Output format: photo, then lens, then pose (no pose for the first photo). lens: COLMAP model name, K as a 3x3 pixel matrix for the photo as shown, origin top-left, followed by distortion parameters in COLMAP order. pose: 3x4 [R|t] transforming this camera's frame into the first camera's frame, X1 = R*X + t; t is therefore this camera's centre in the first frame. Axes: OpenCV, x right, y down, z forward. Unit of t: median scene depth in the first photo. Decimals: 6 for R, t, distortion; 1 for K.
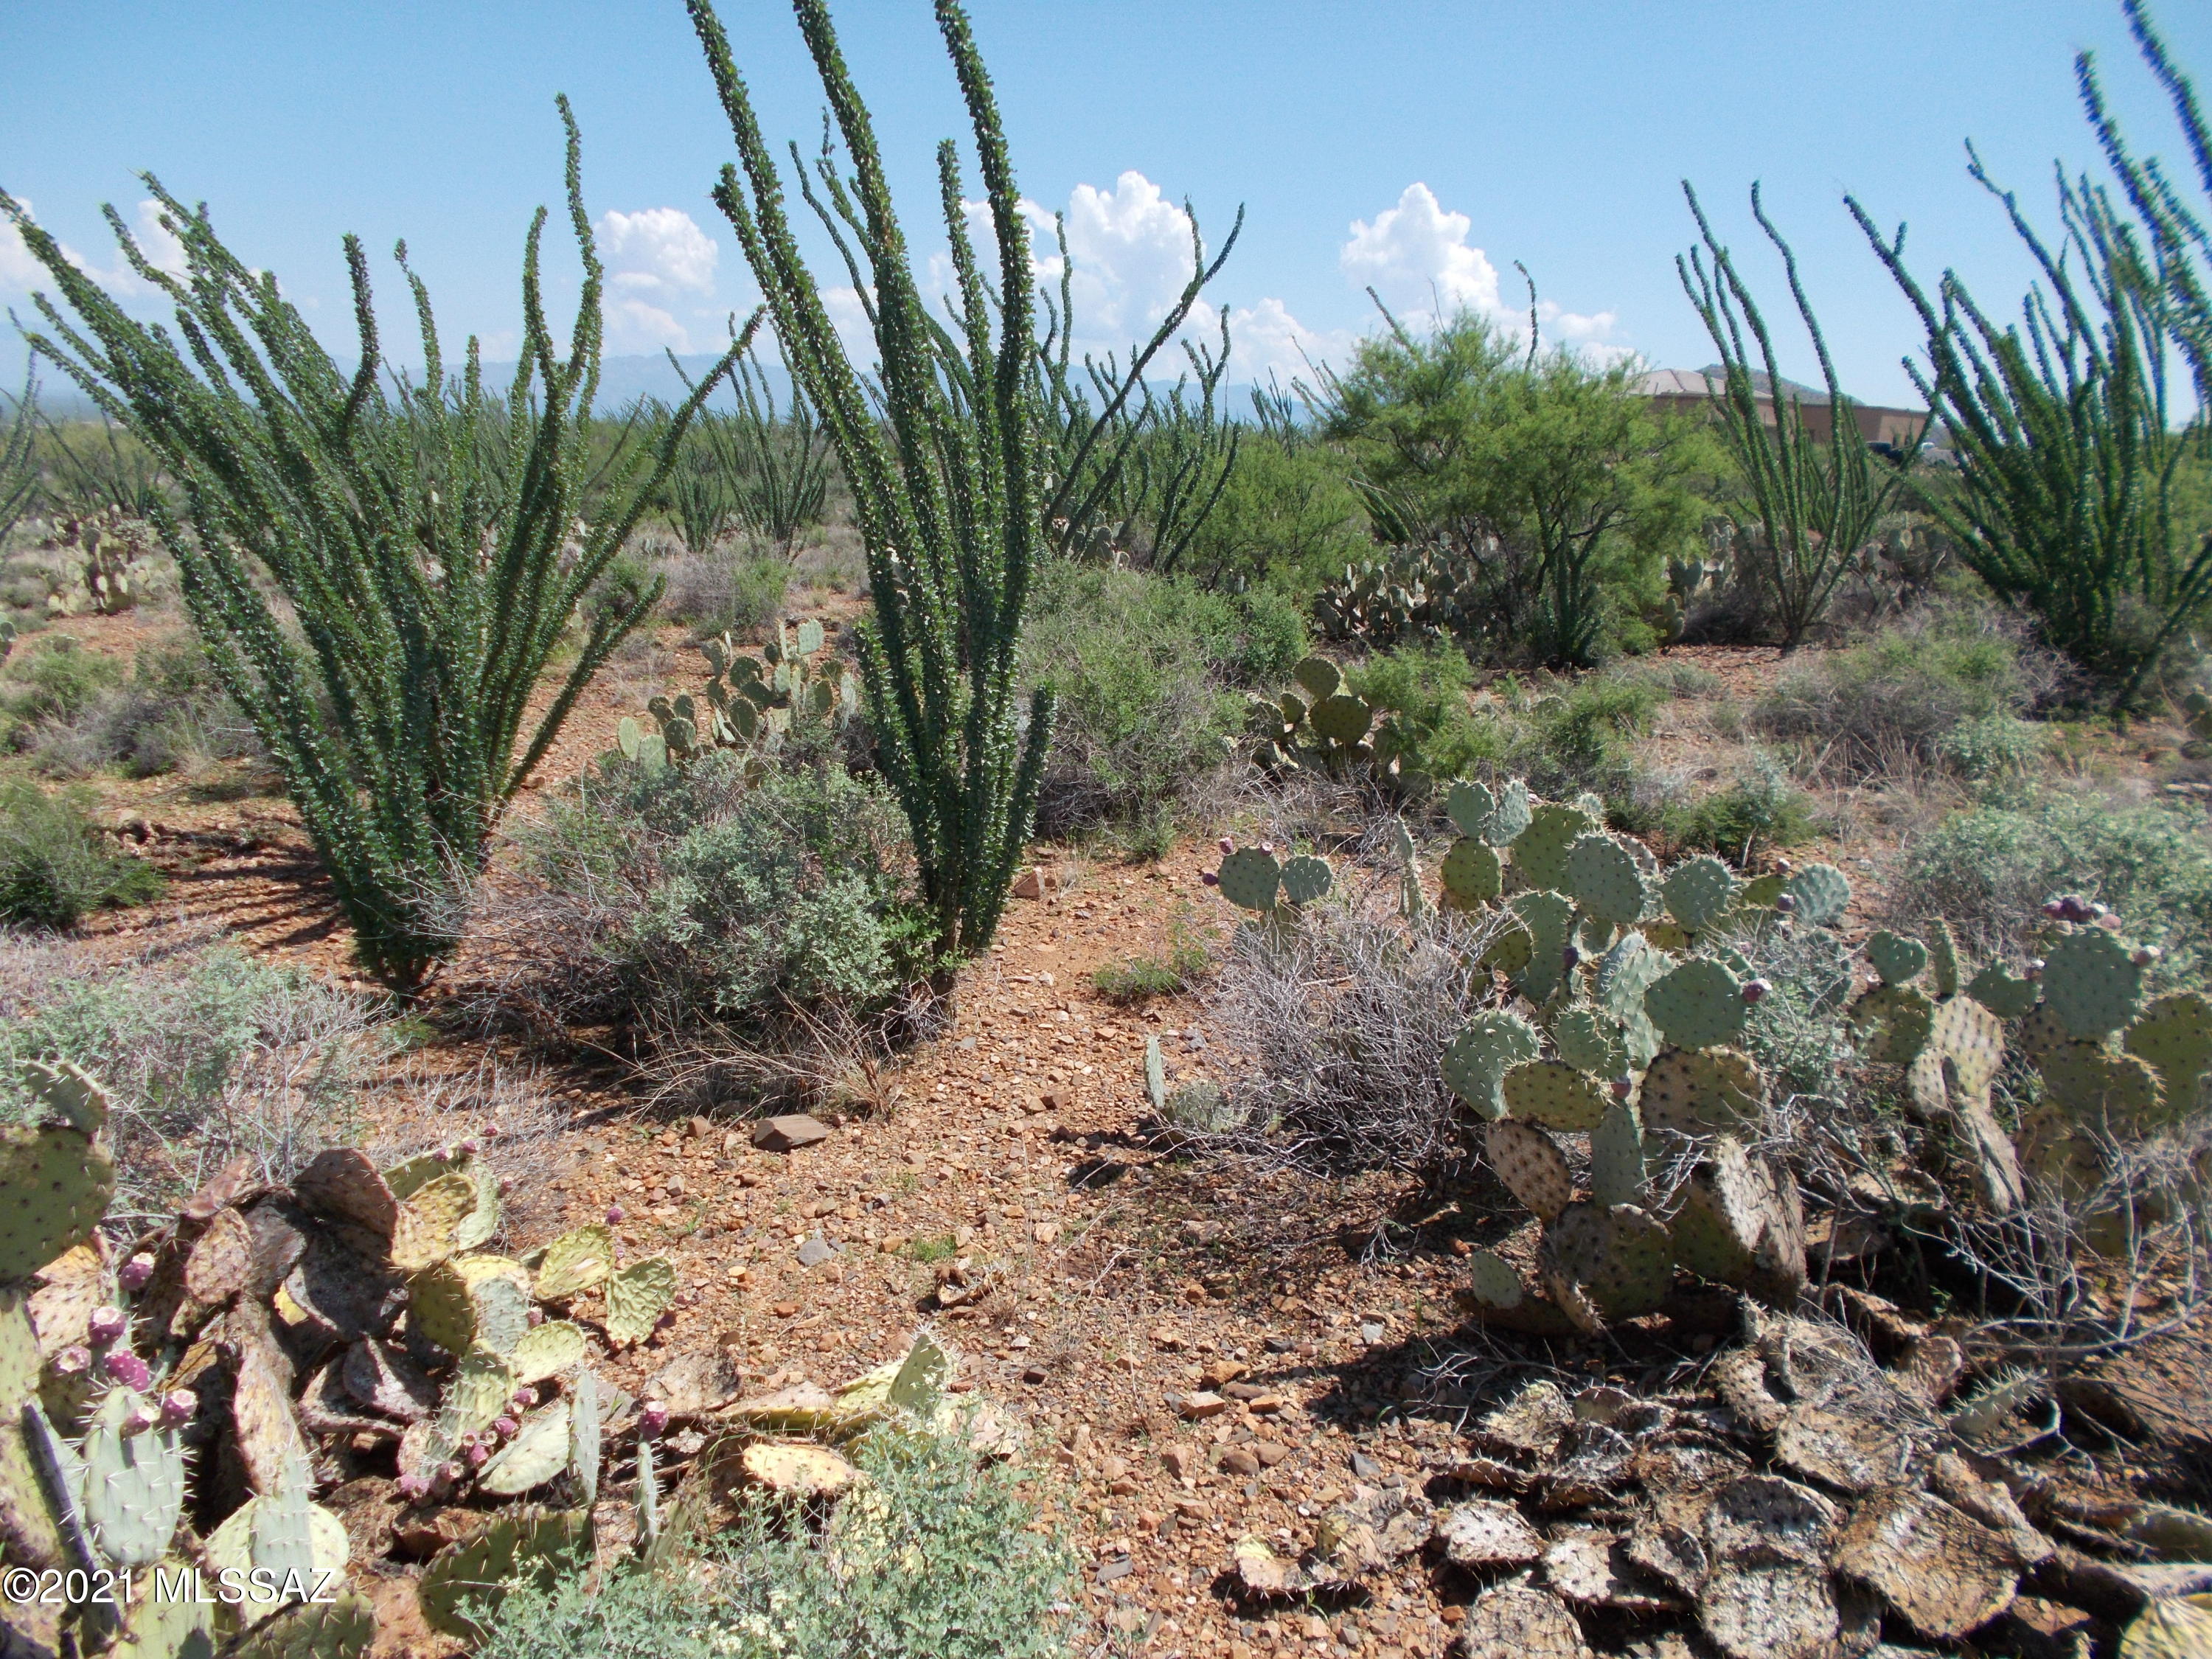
lens RADIAL K [[1697.7, 0, 1092.5], [0, 1697.7, 814.5], [0, 0, 1]] dist [0.026631, -0.036159]
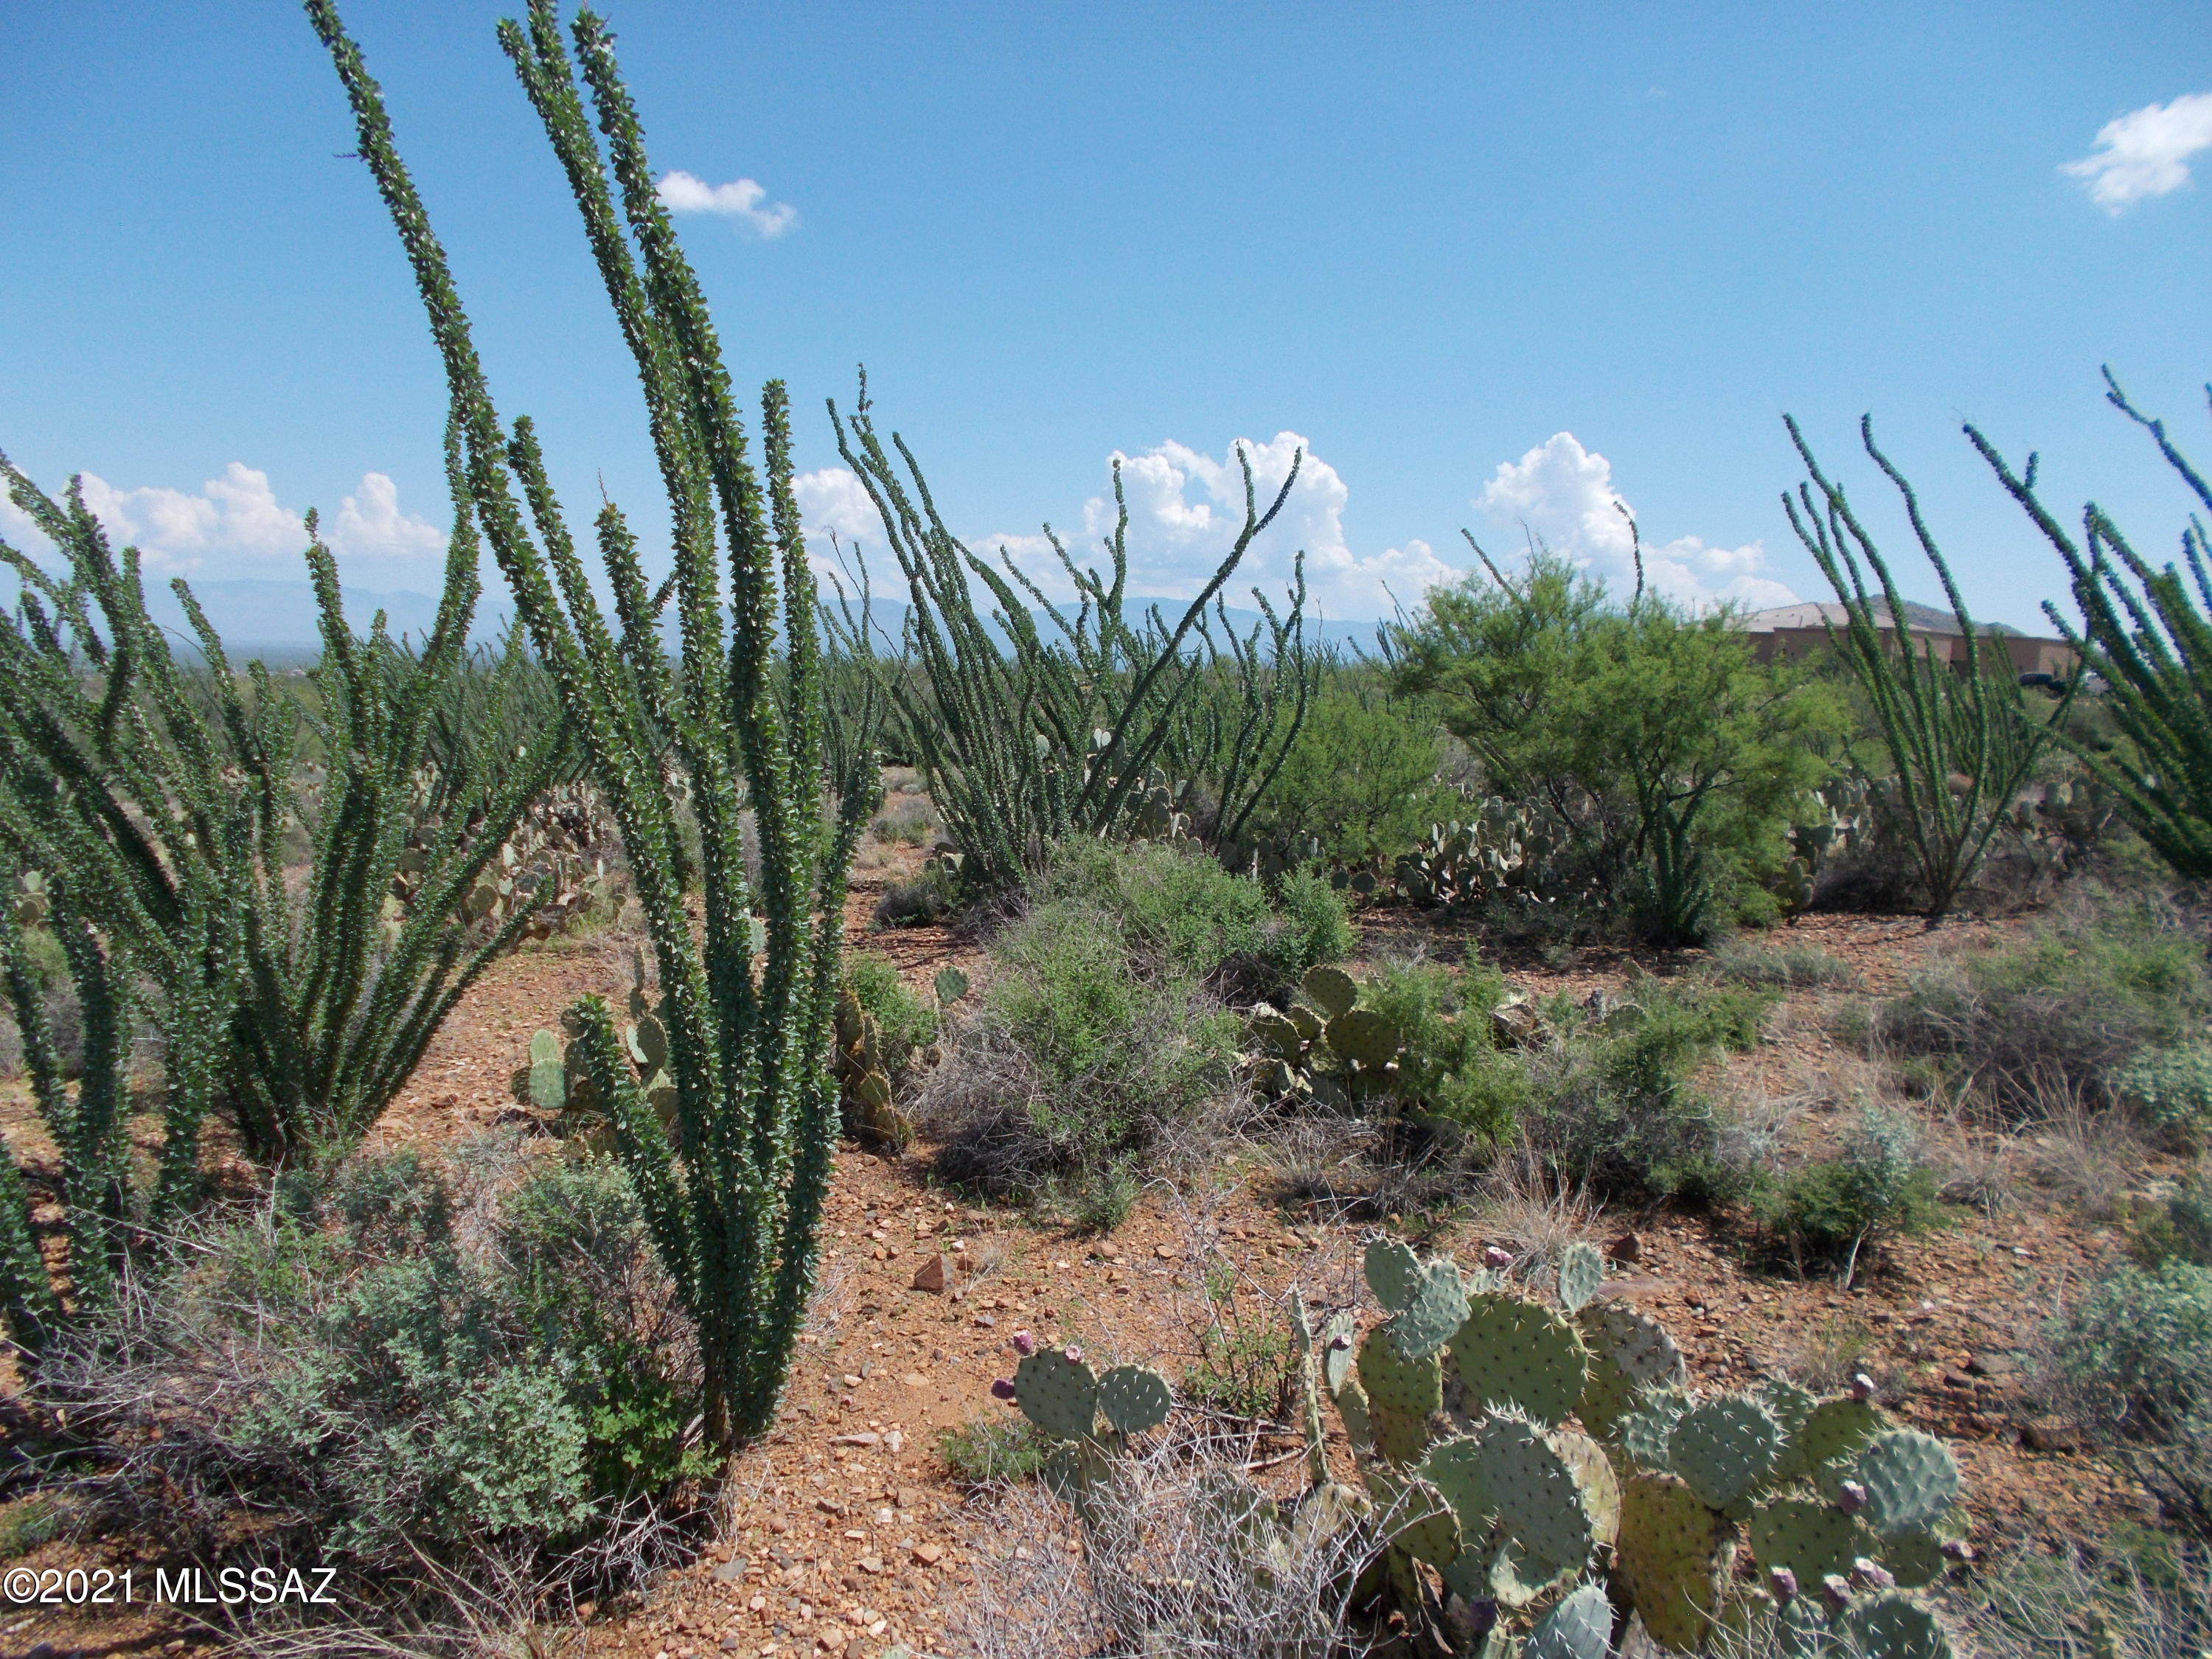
lens RADIAL K [[1697.7, 0, 1090.1], [0, 1697.7, 829.2], [0, 0, 1]] dist [0.026631, -0.036159]
pose [[0.996449, -0.004016, -0.084107, 0.053175], [-0.006724, 0.991876, -0.127033, -0.032736], [0.083933, 0.127148, 0.988326, 0.094751]]
